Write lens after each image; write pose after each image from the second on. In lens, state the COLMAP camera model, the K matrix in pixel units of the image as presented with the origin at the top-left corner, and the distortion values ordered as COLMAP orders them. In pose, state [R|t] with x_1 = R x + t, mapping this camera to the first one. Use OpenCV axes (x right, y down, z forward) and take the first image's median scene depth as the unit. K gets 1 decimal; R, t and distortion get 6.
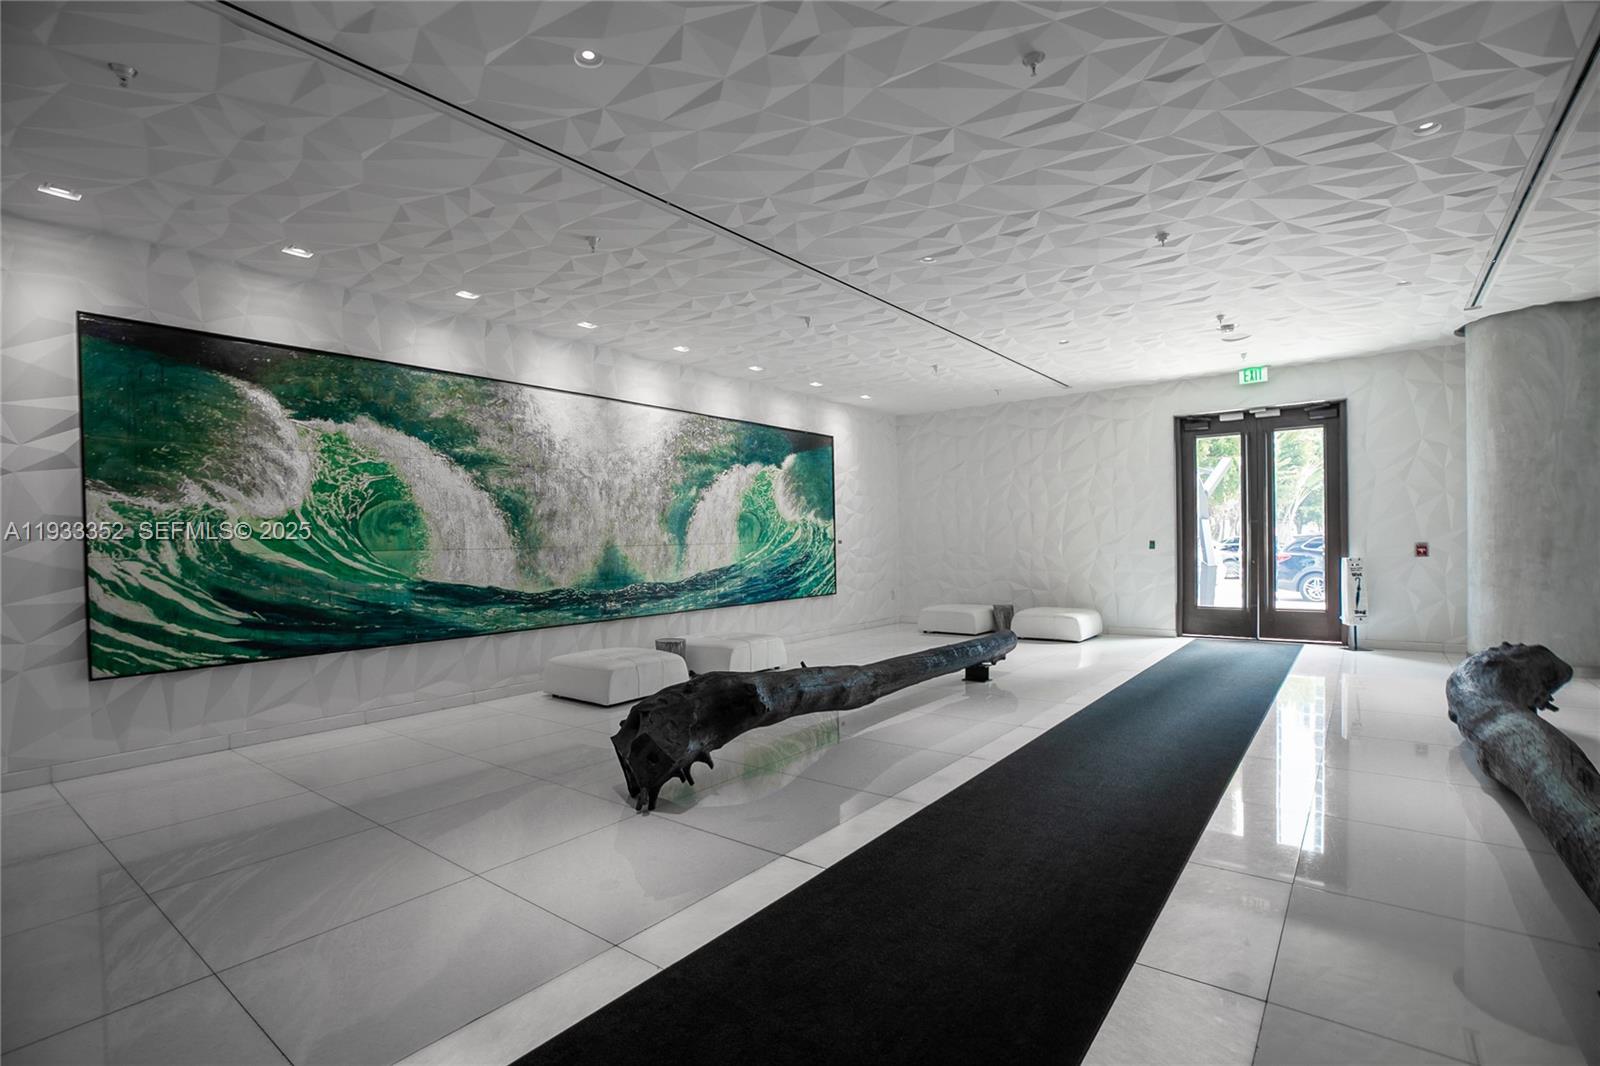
lens RADIAL K [[734.6, 0, 799.5], [0, 734.6, 530.9], [0, 0, 1]] dist [-0.017269, -0.000110]
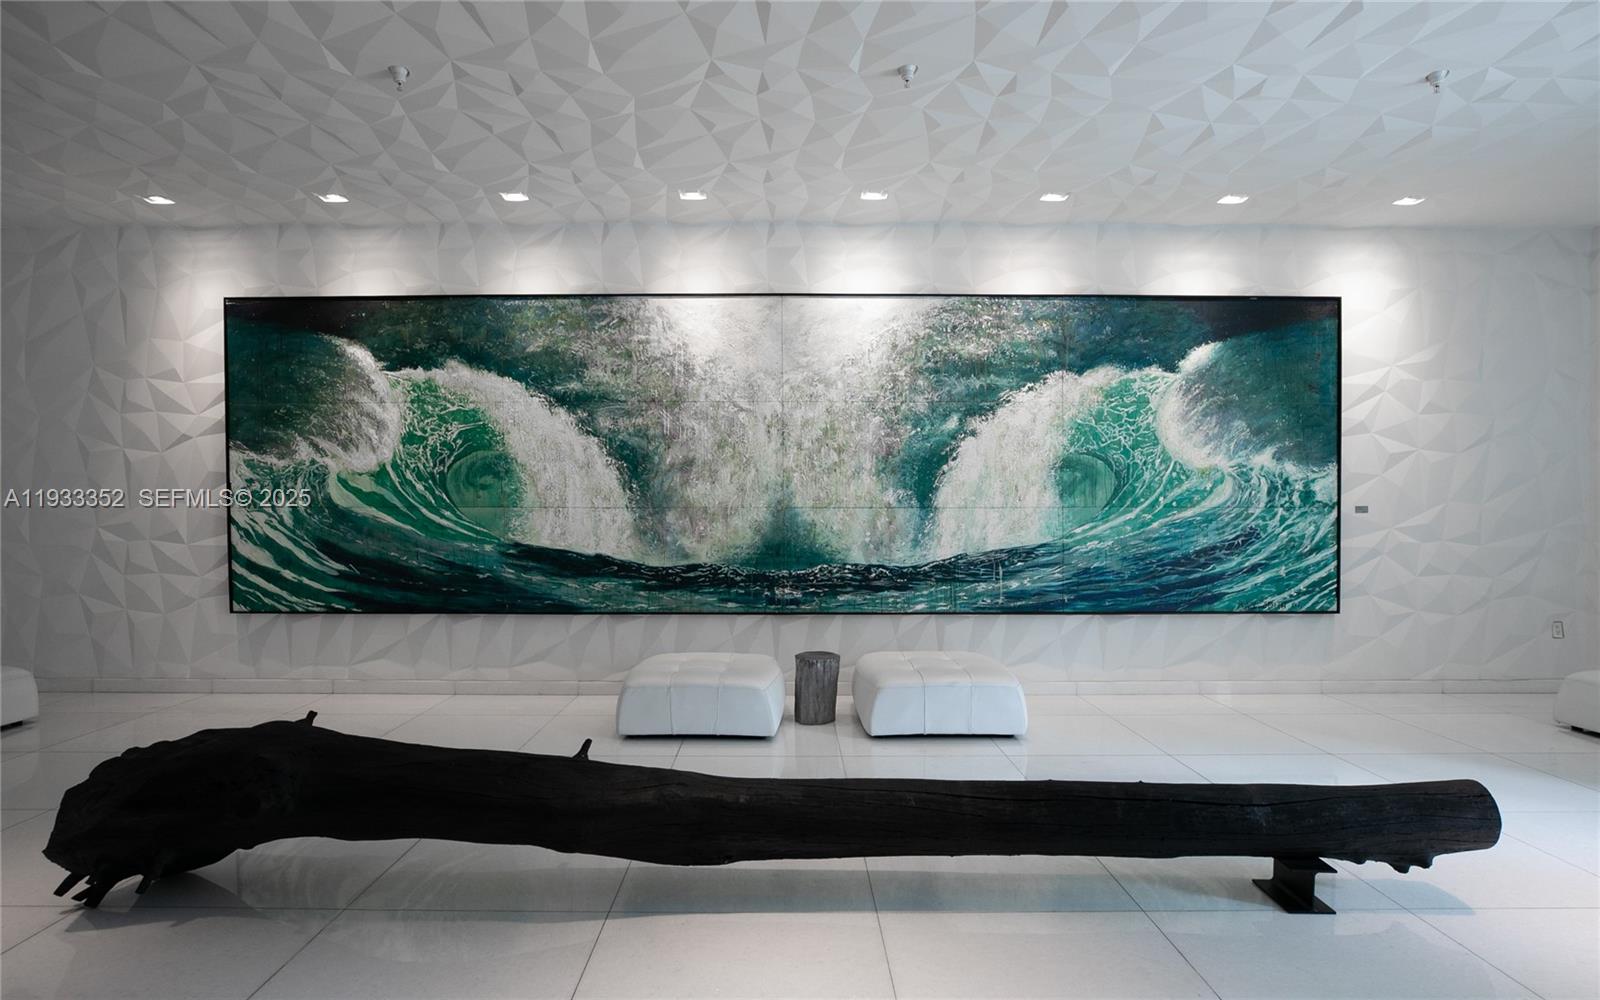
lens RADIAL K [[890.5, 0, 799.4], [0, 890.5, 513.1], [0, 0, 1]] dist [-0.033705, -0.000291]
pose [[0.625141, 0.020854, -0.780233, 0.421084], [-0.001671, 0.999676, 0.025381, 0.004729], [0.780510, -0.014562, 0.624973, 0.497875]]
